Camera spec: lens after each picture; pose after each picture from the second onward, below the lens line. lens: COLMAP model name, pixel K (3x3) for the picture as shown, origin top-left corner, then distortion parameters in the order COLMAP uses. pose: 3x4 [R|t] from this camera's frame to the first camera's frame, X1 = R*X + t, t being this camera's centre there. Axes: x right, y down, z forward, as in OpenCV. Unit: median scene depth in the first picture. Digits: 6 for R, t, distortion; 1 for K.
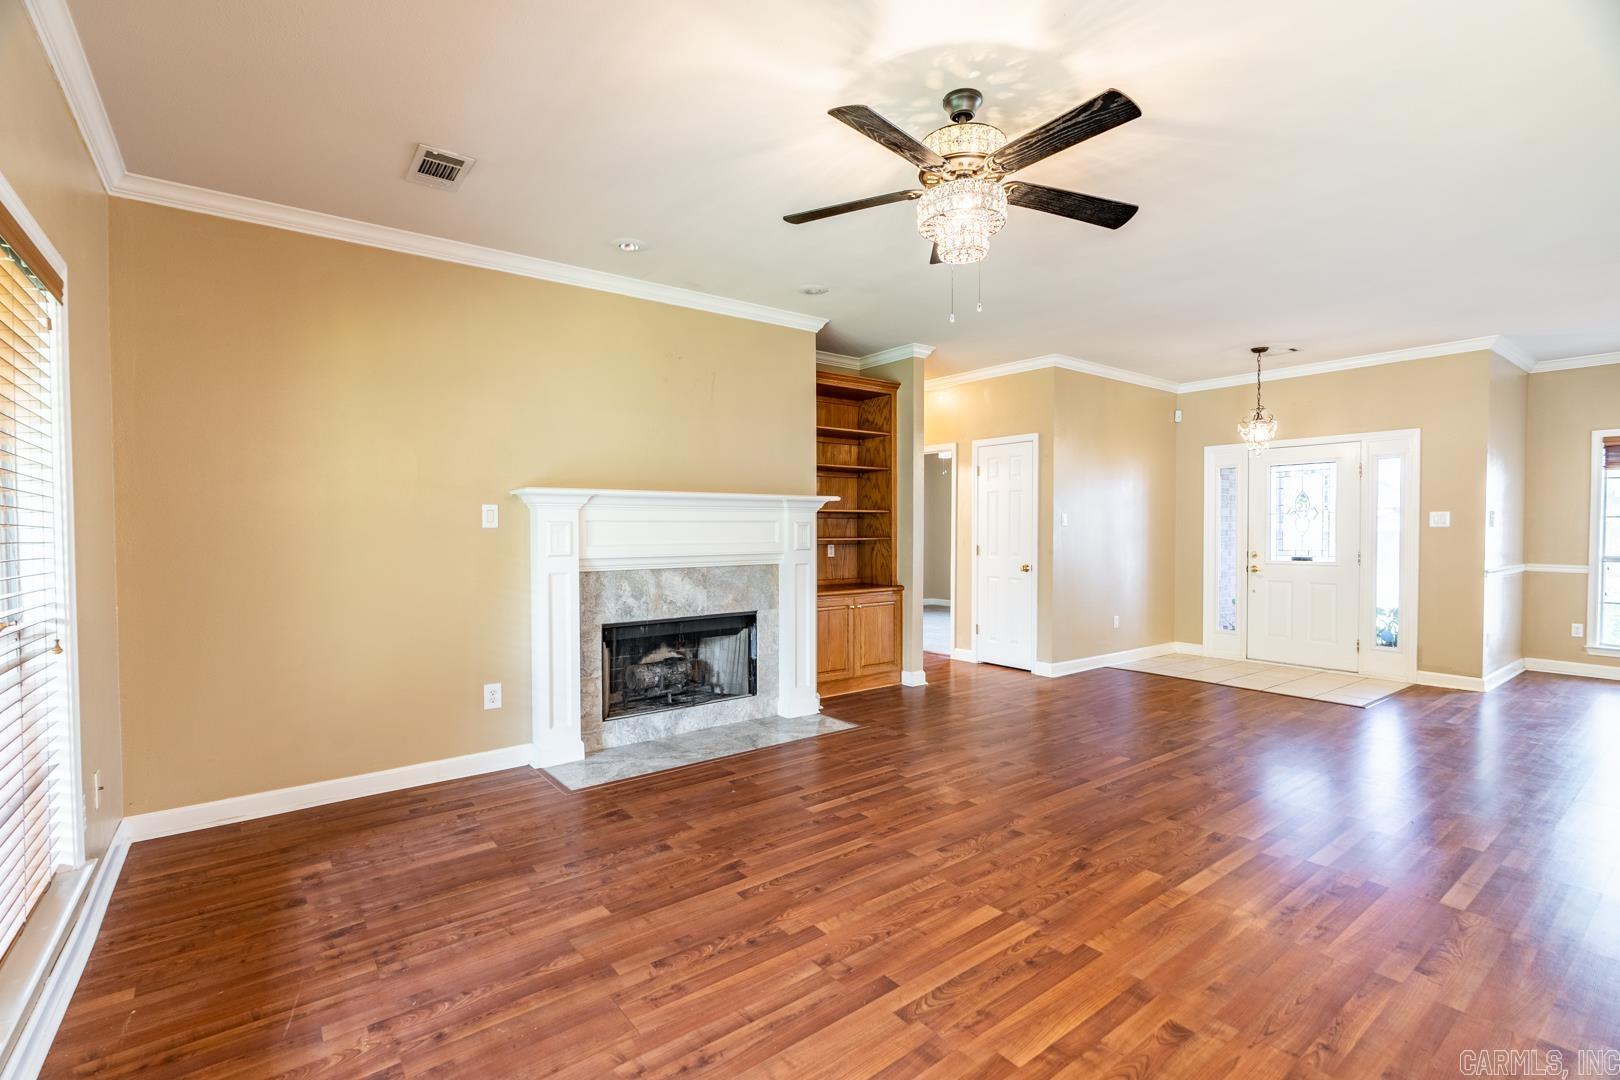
lens RADIAL K [[734.3, 0, 808.7], [0, 734.3, 542.0], [0, 0, 1]] dist [-0.006463, 0.000486]
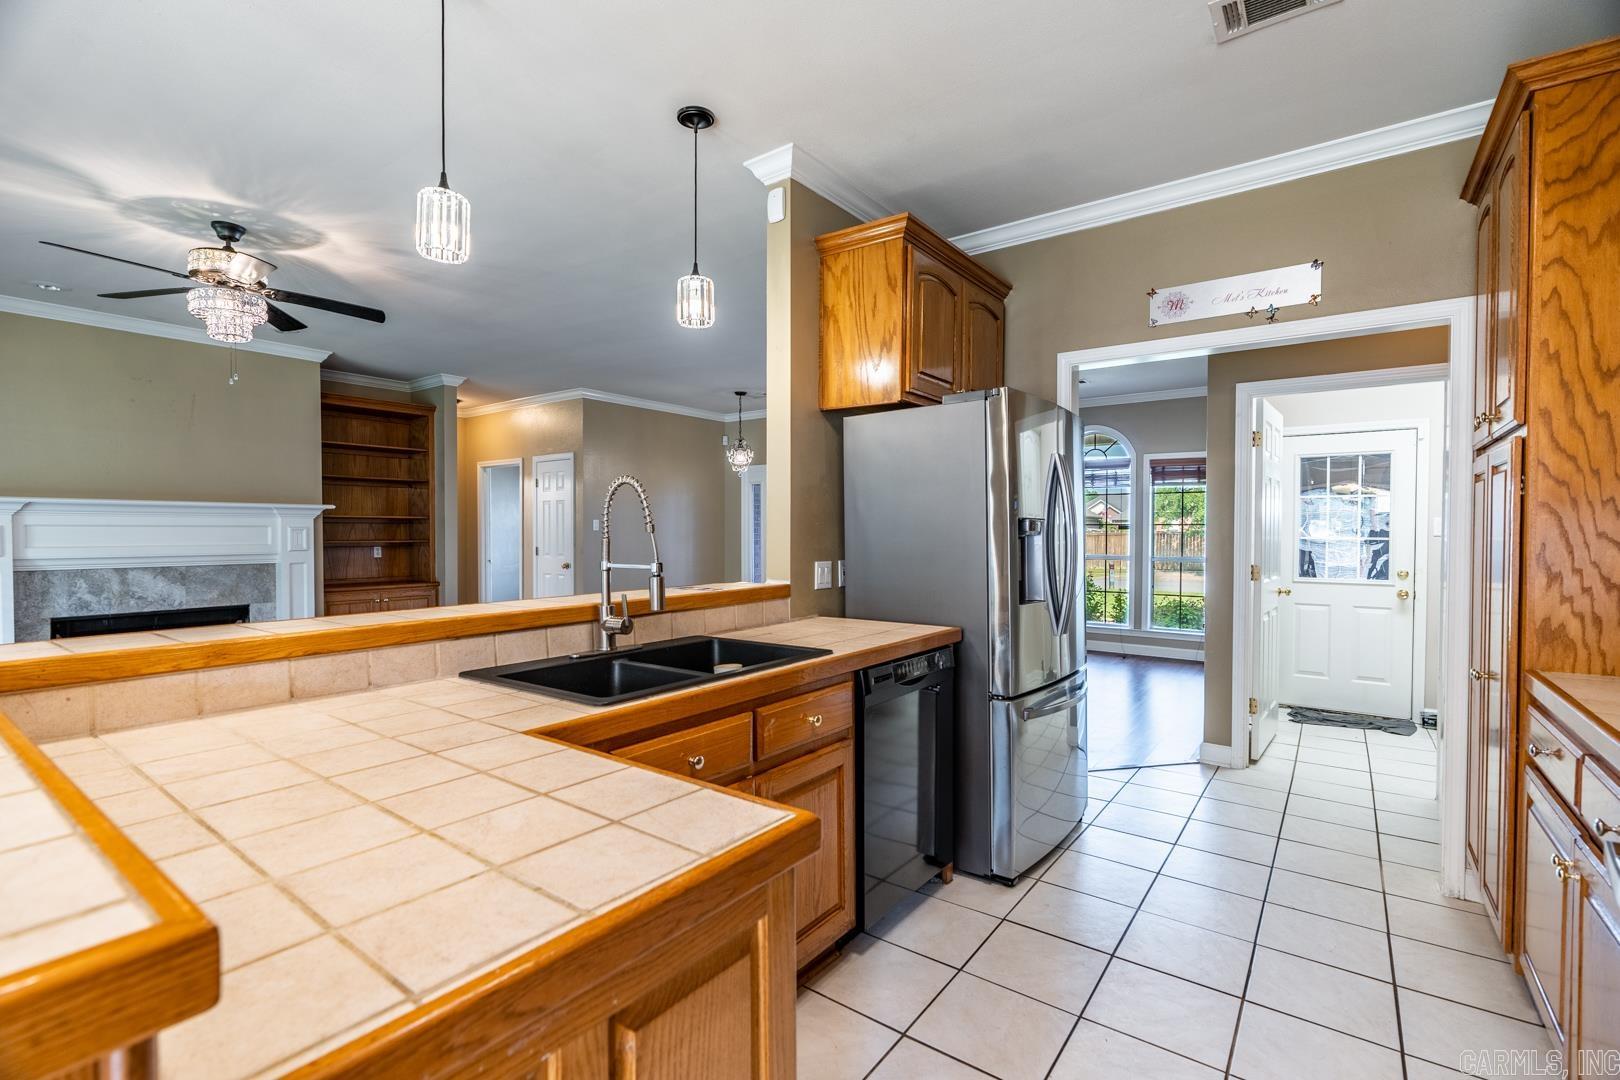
lens RADIAL K [[733.7, 0, 807.5], [0, 733.7, 544.3], [0, 0, 1]] dist [-0.009118, 0.000054]
pose [[0.961232, -0.003702, 0.275717, 0.449644], [0.004246, 0.999990, -0.001376, 0.005691], [-0.275709, 0.002493, 0.961238, -0.326246]]
